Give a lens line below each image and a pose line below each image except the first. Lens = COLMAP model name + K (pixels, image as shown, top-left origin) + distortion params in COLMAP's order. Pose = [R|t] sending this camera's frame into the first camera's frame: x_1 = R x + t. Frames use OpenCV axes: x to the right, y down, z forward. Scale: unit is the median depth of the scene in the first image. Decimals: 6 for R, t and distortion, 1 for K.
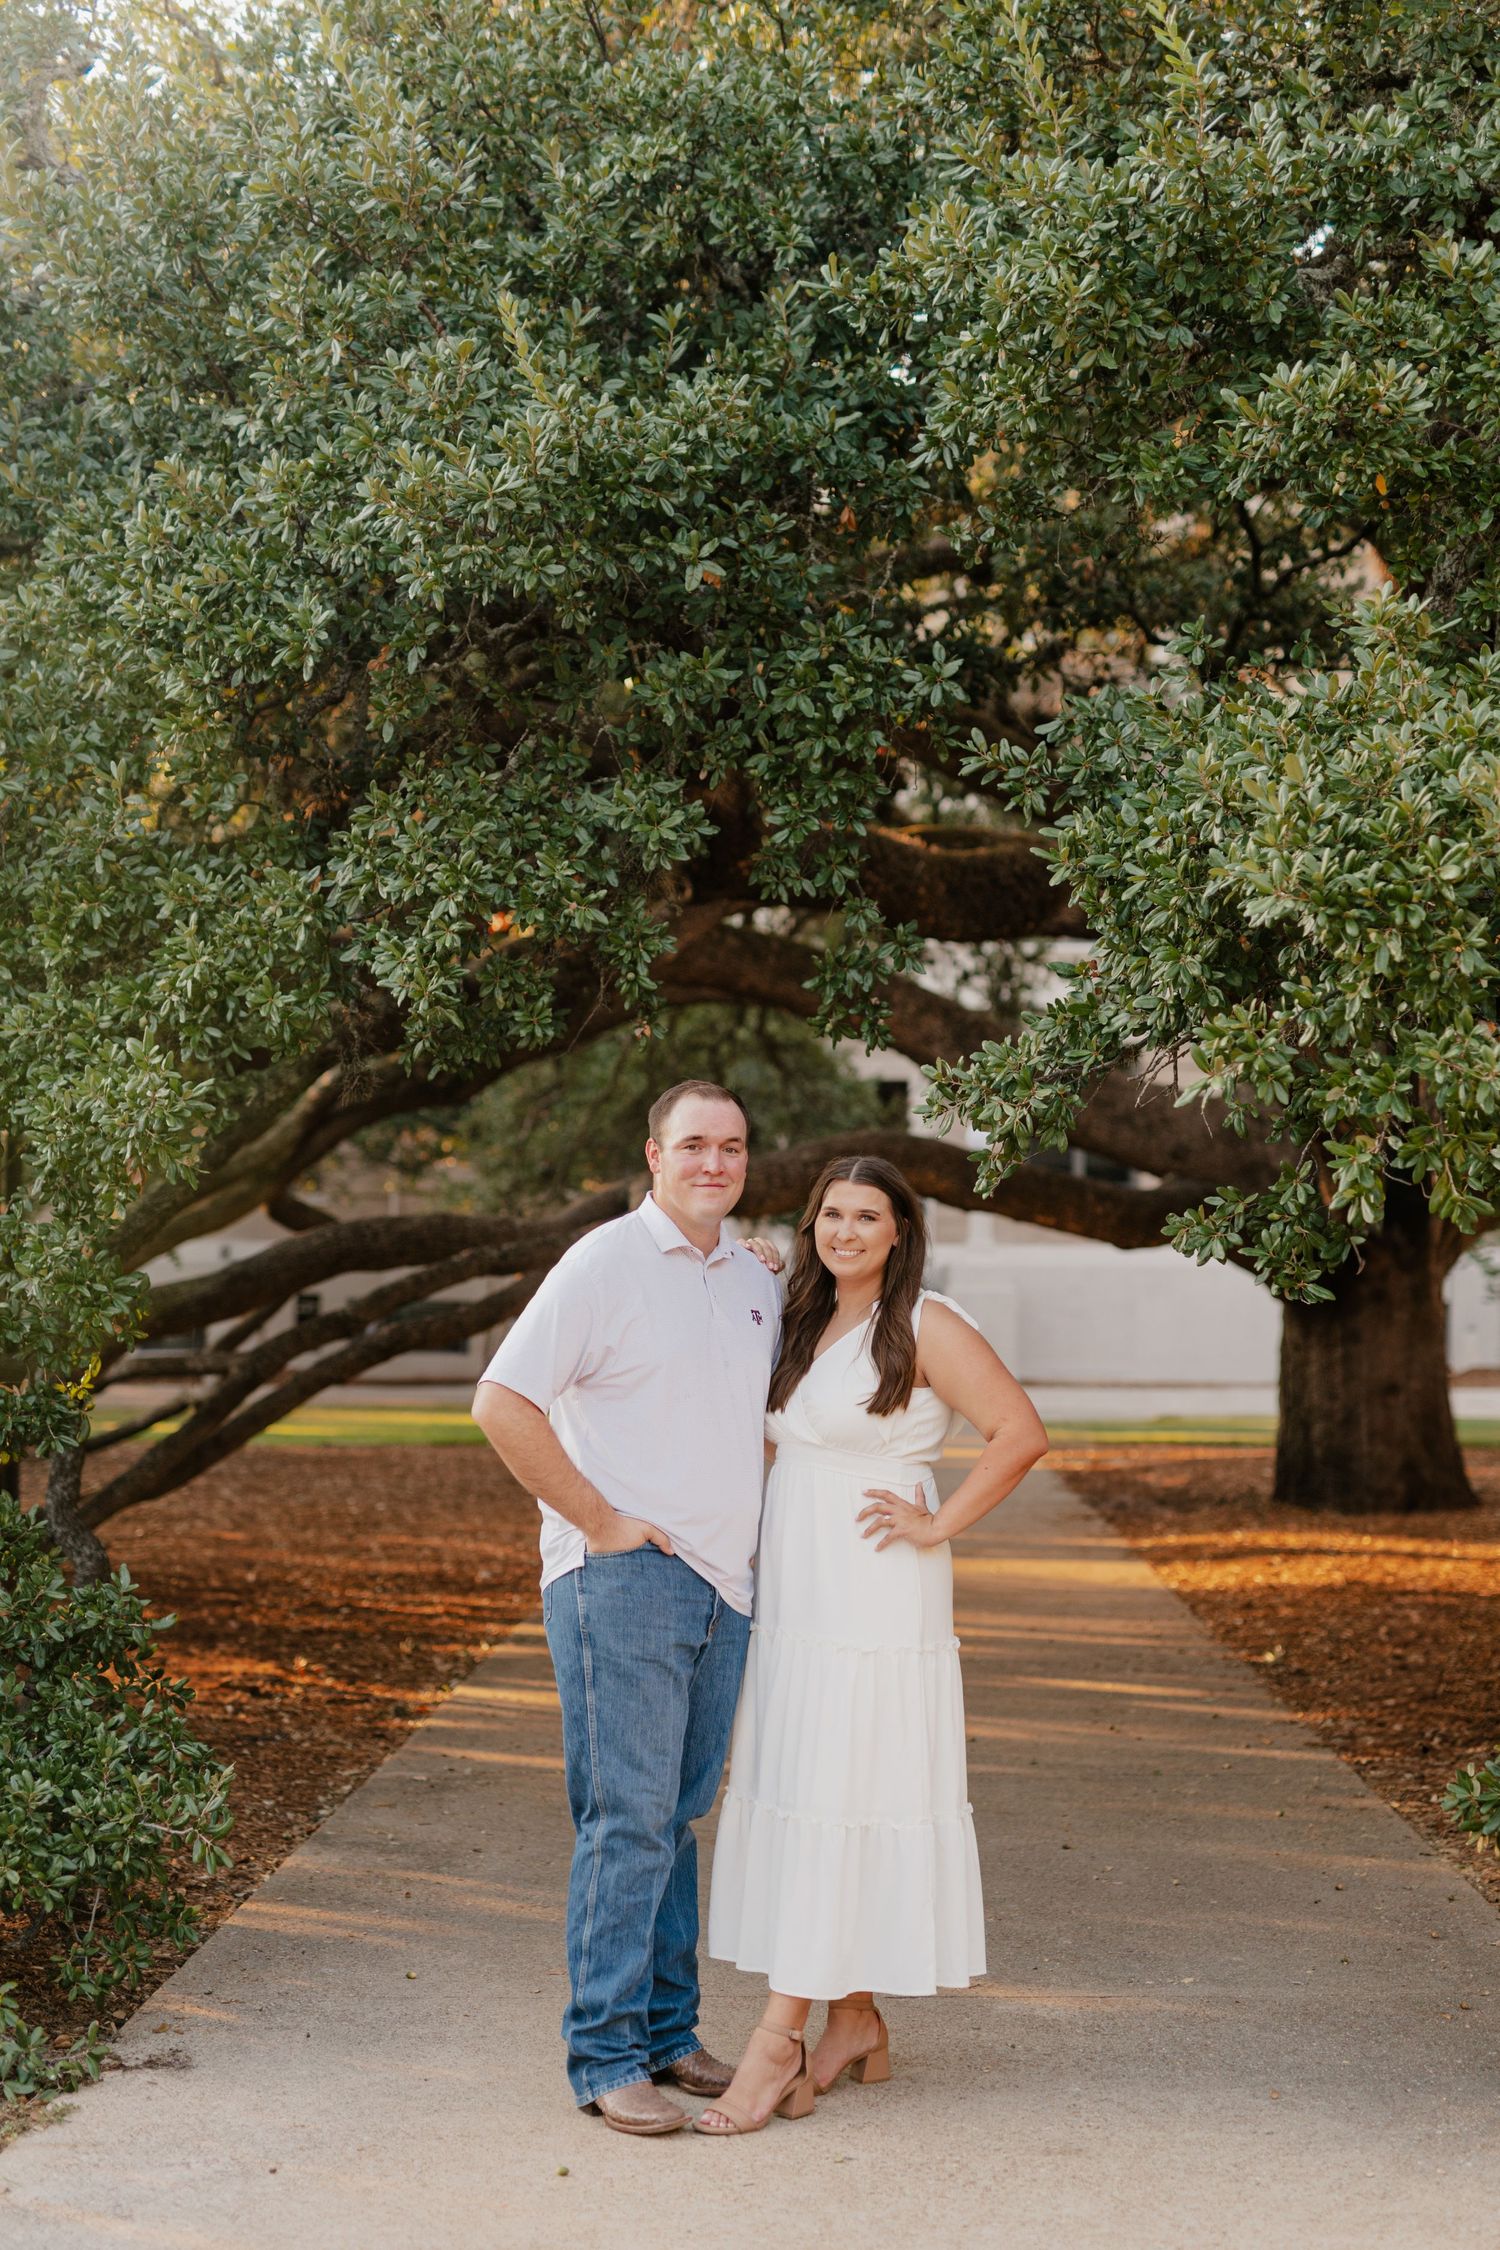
lens RADIAL K [[3252.9, 0, 754.5], [0, 3252.9, 1052.1], [0, 0, 1]] dist [-0.009950, -0.074257]
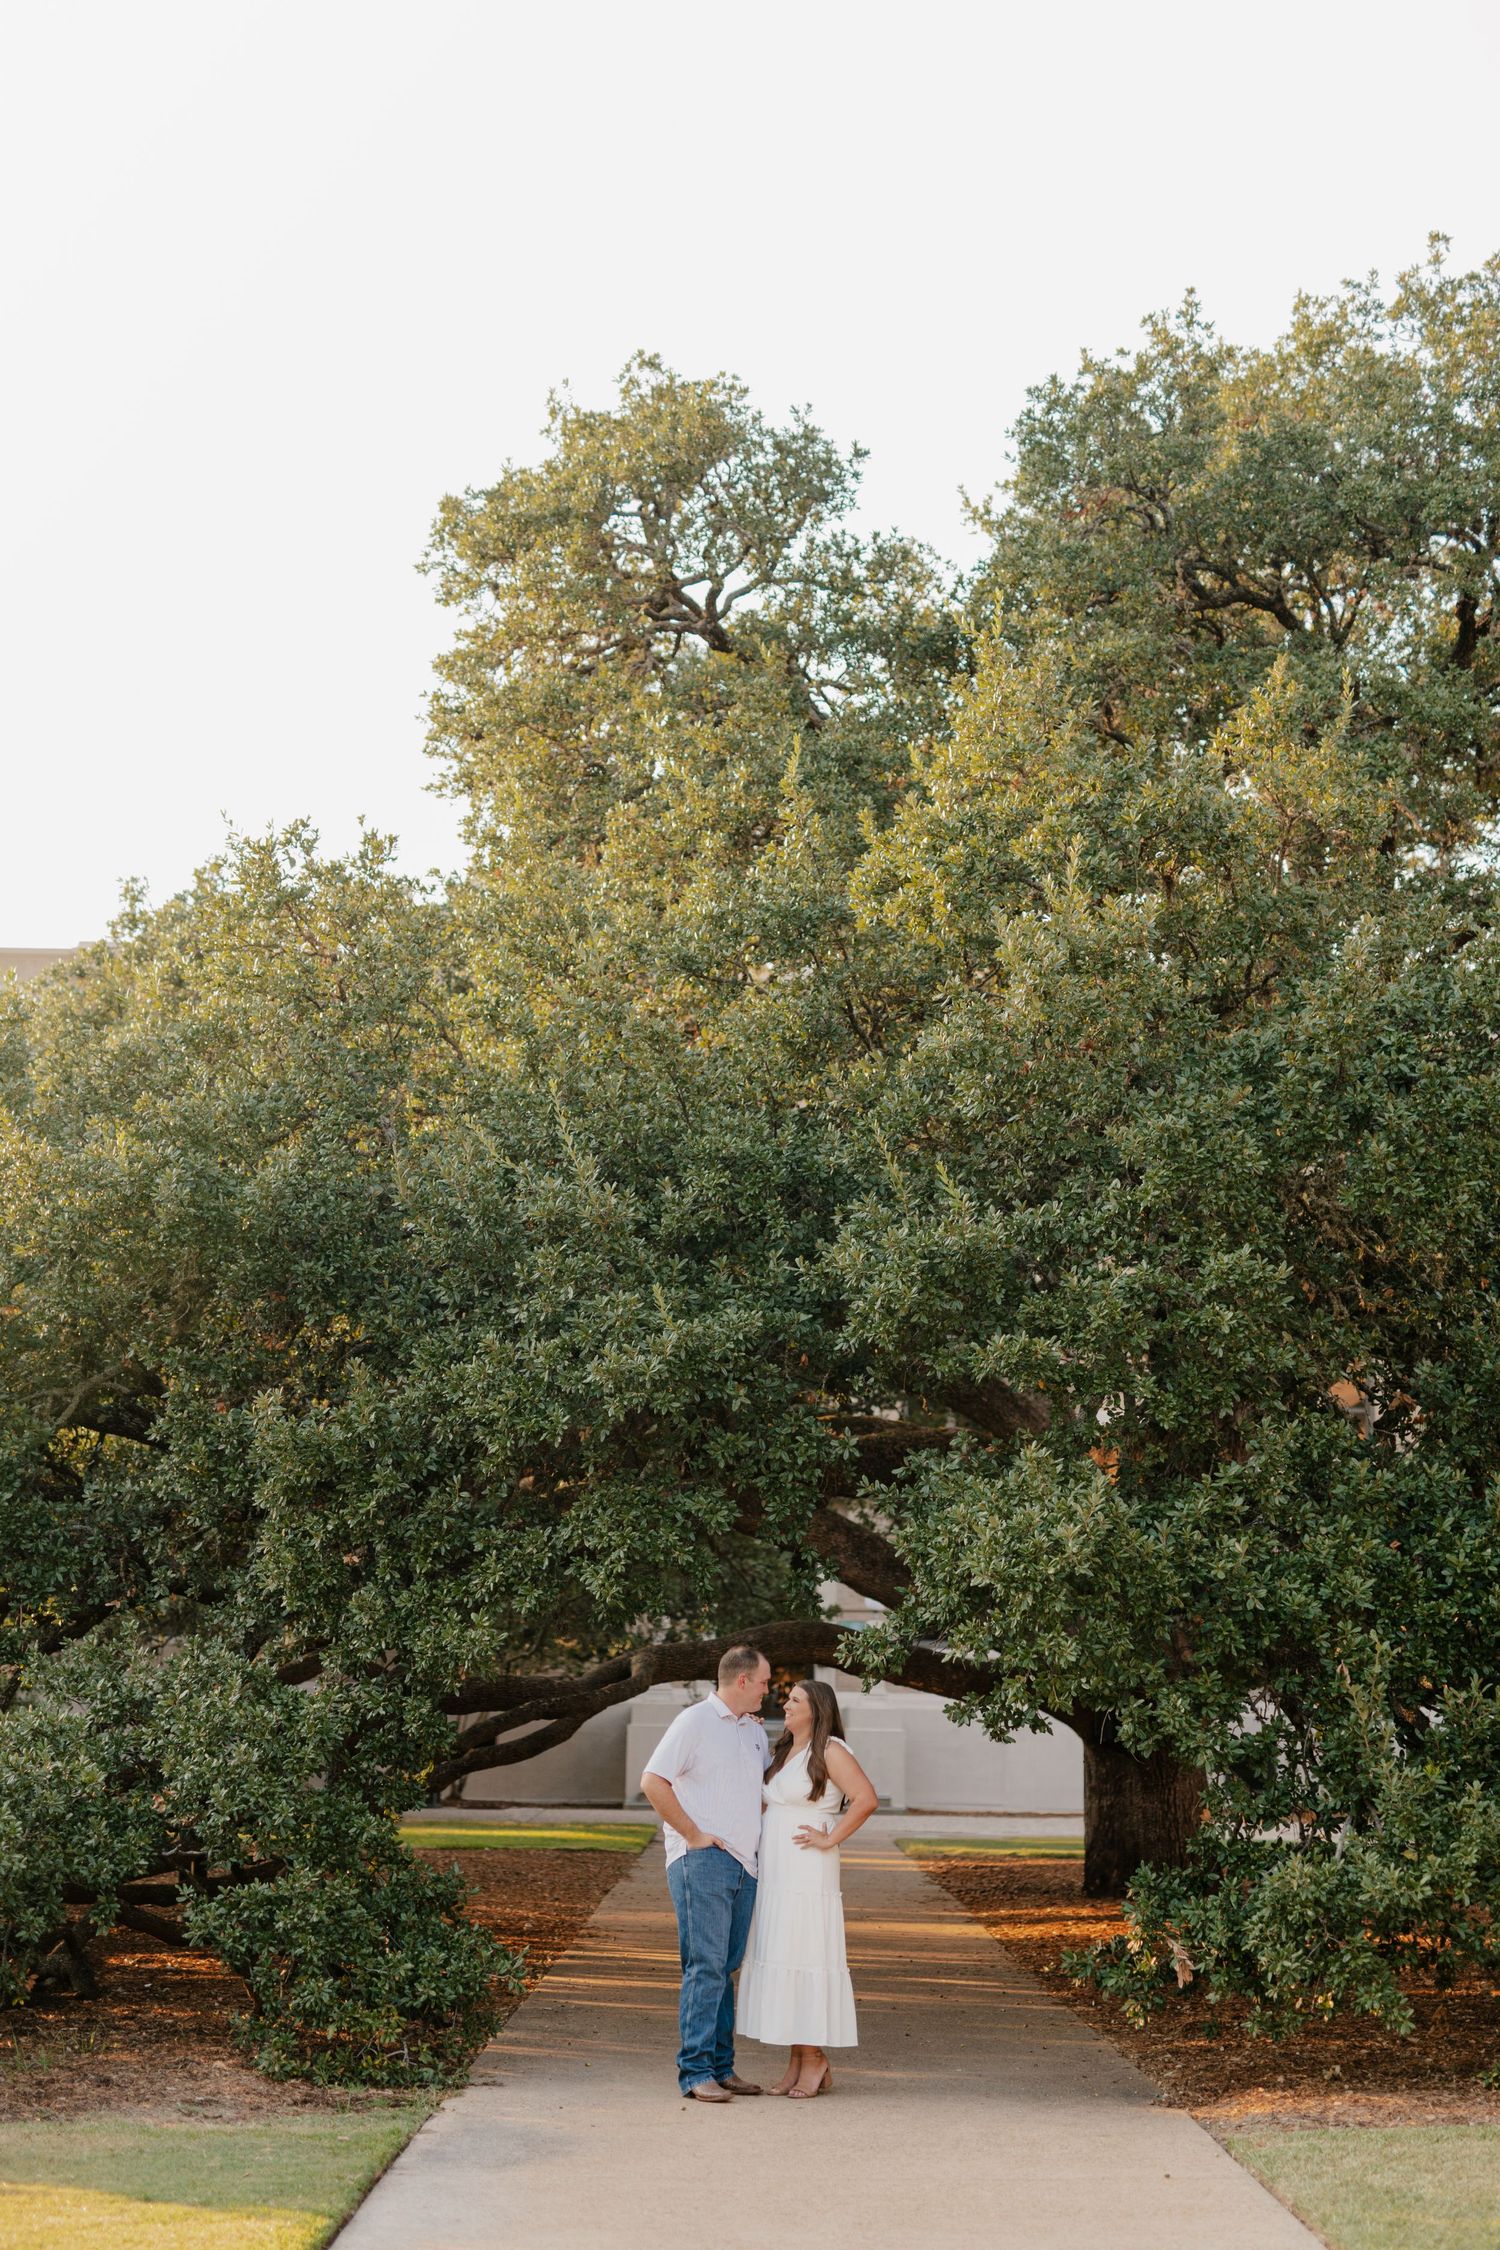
lens RADIAL K [[3322.6, 0, 750.0], [0, 3322.6, 1125.0], [0, 0, 1]] dist [-0.005536, -0.002325]
pose [[0.999443, 0.018189, 0.027962, -0.074432], [-0.015140, 0.994291, -0.105623, -0.095680], [-0.029724, 0.105140, 0.994013, -1.227107]]
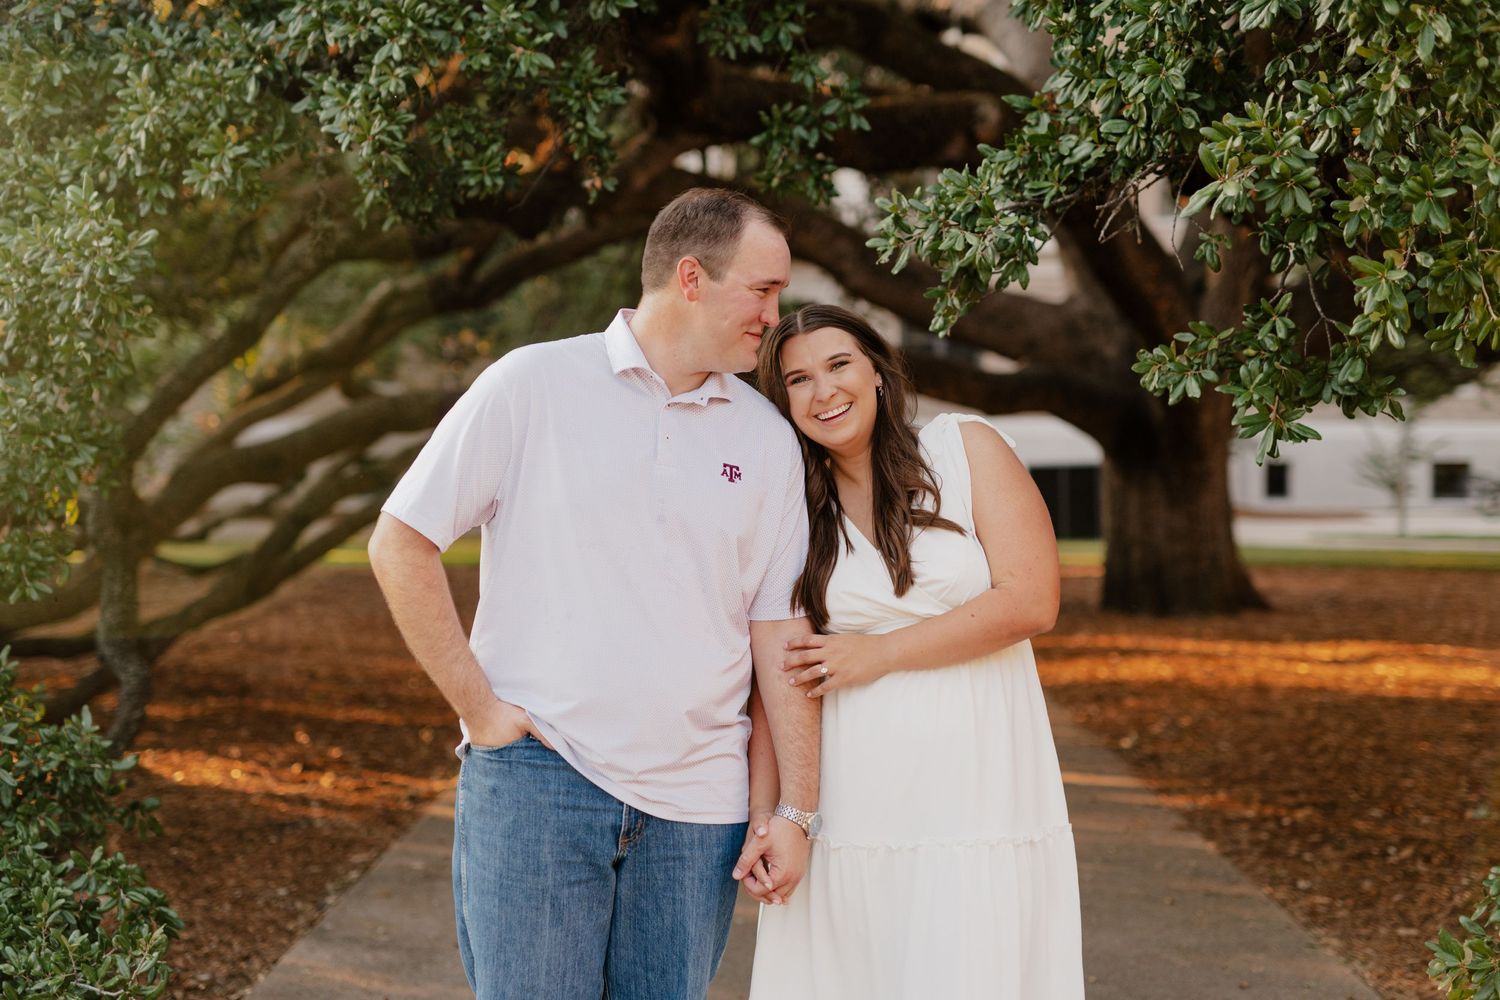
lens RADIAL K [[2168.6, 0, 750.0], [0, 2168.6, 500.0], [0, 0, 1]] dist [-0.009950, -0.074257]
pose [[0.999869, -0.003830, 0.015723, 0.003788], [0.002313, 0.995443, 0.095334, 0.028764], [-0.016016, -0.095285, 0.995321, 0.326749]]
